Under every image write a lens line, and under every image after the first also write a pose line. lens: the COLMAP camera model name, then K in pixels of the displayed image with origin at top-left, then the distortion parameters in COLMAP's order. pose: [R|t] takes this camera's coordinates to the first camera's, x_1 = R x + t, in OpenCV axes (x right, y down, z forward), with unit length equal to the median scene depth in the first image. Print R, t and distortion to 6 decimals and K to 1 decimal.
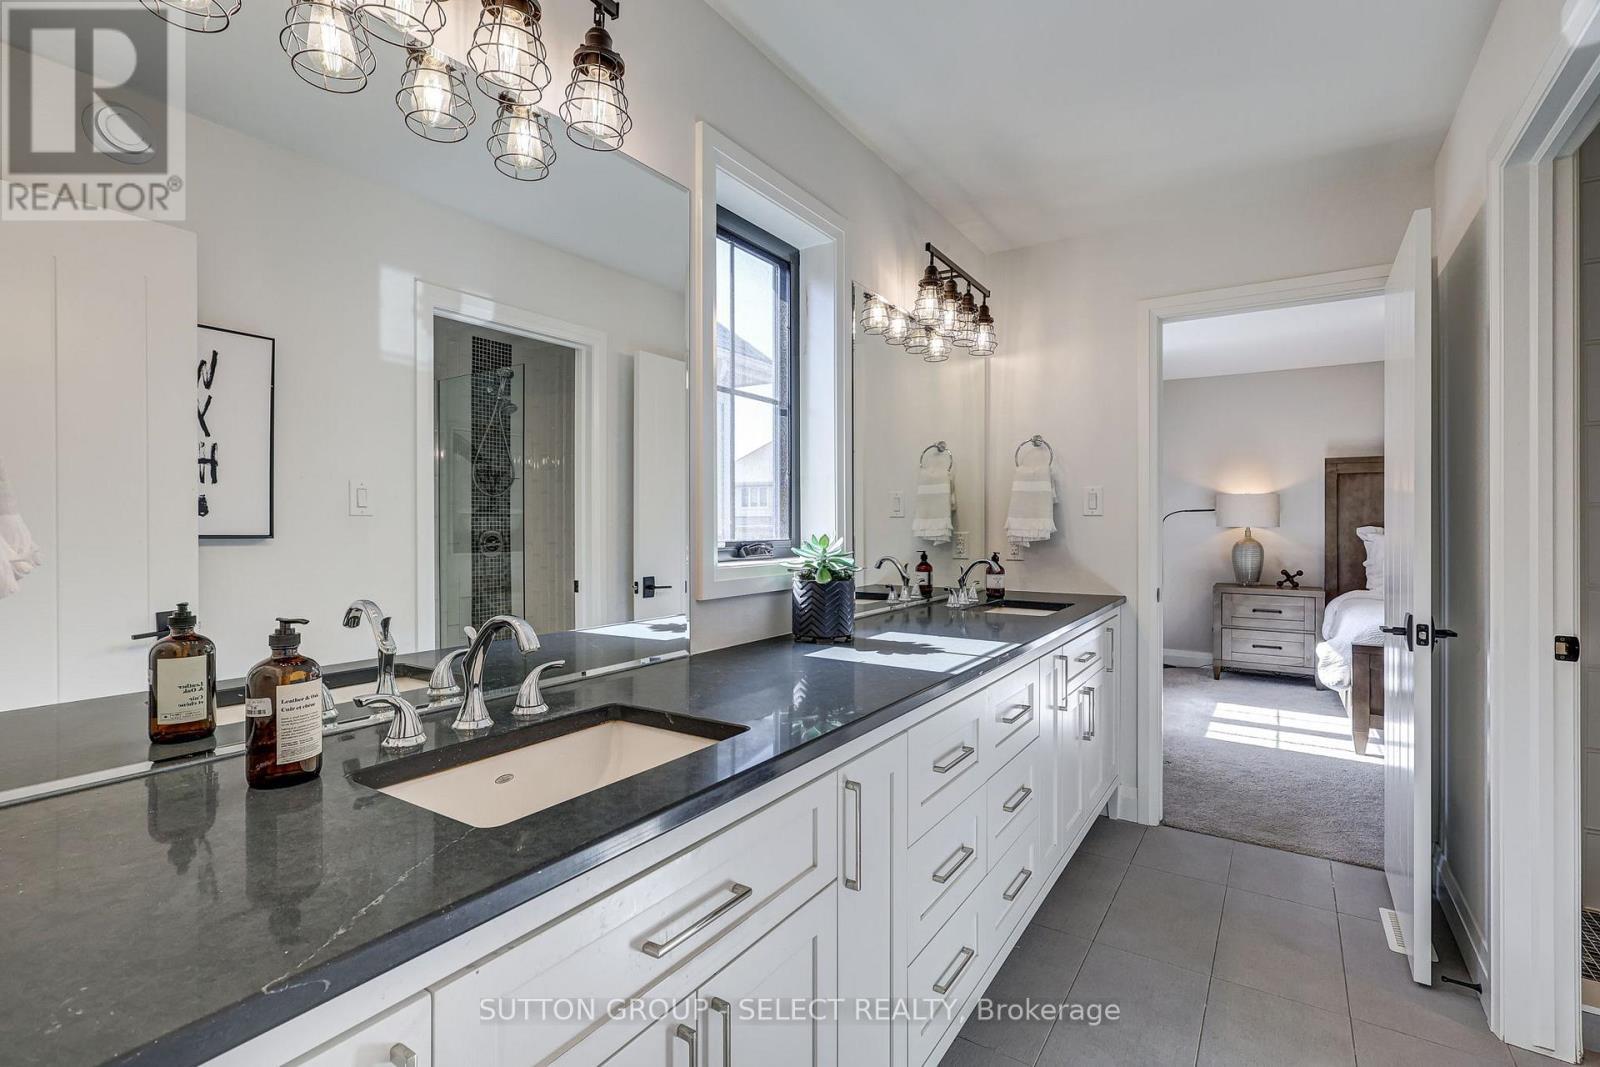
lens RADIAL K [[744.1, 0, 797.6], [0, 744.1, 531.2], [0, 0, 1]] dist [0.004291, 0.000564]
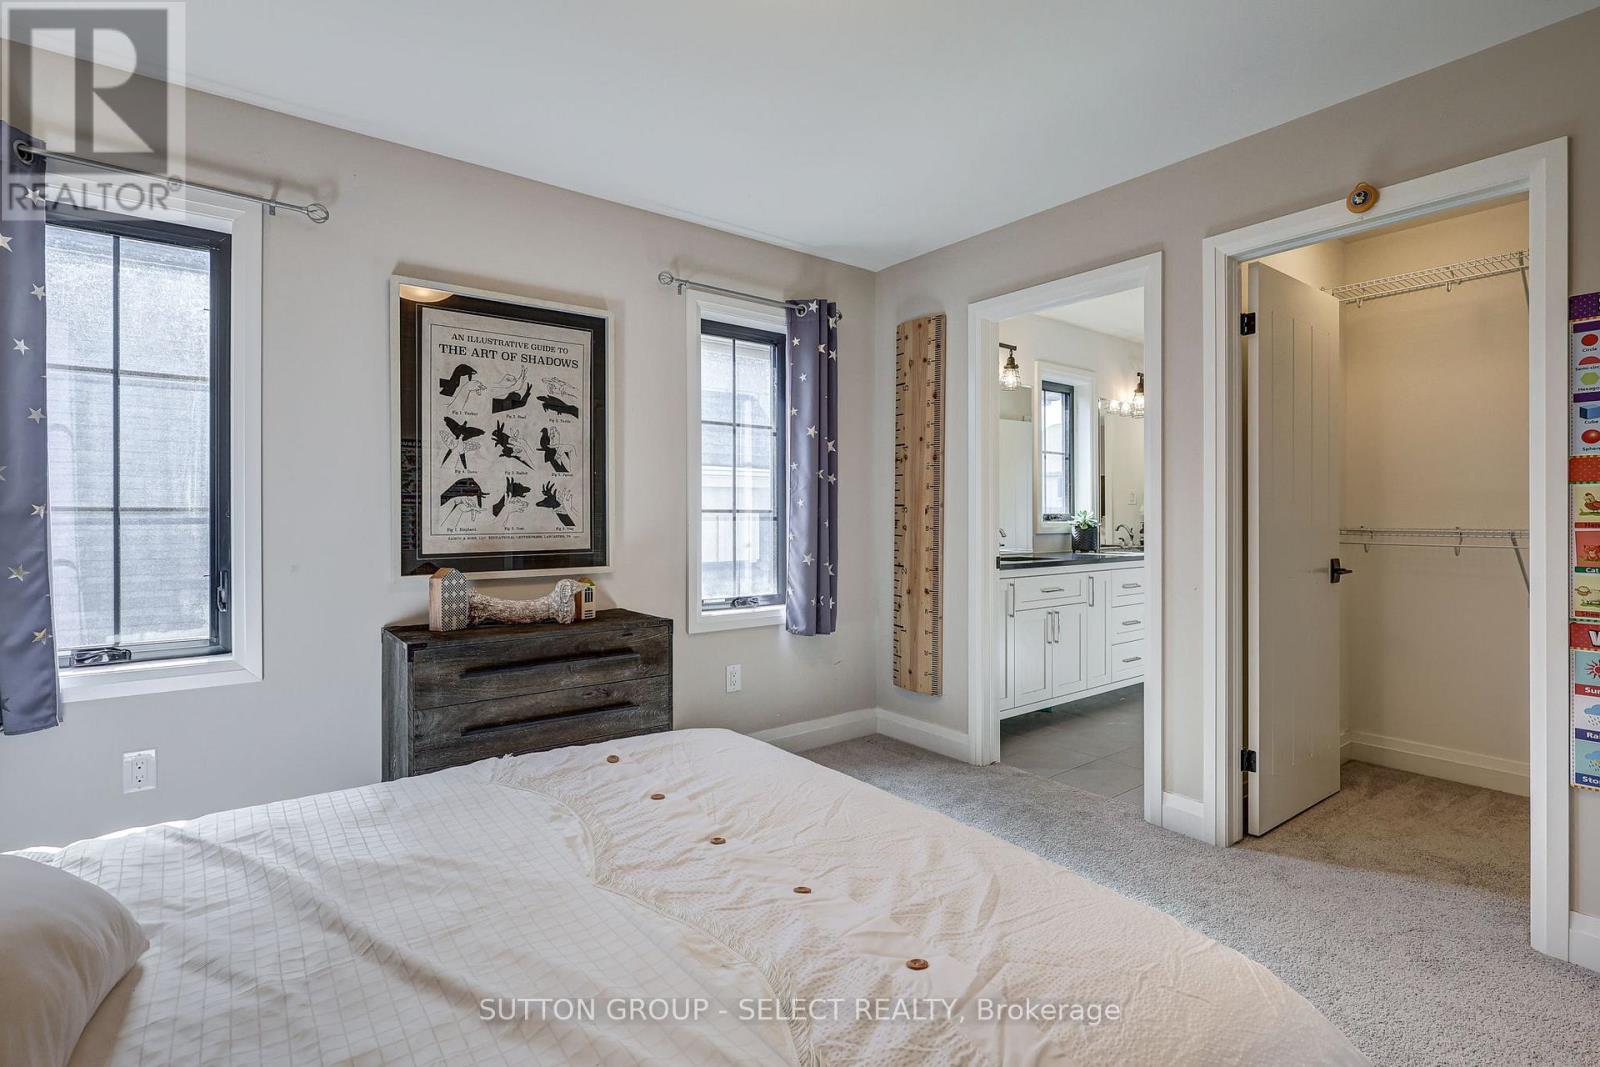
lens RADIAL K [[744.1, 0, 815.3], [0, 744.1, 512.2], [0, 0, 1]] dist [0.004291, 0.000564]
pose [[0.950310, 0.003815, -0.311282, -0.045517], [-0.004846, 0.999985, -0.002538, 0.019058], [0.311268, 0.003920, 0.950314, -1.609344]]
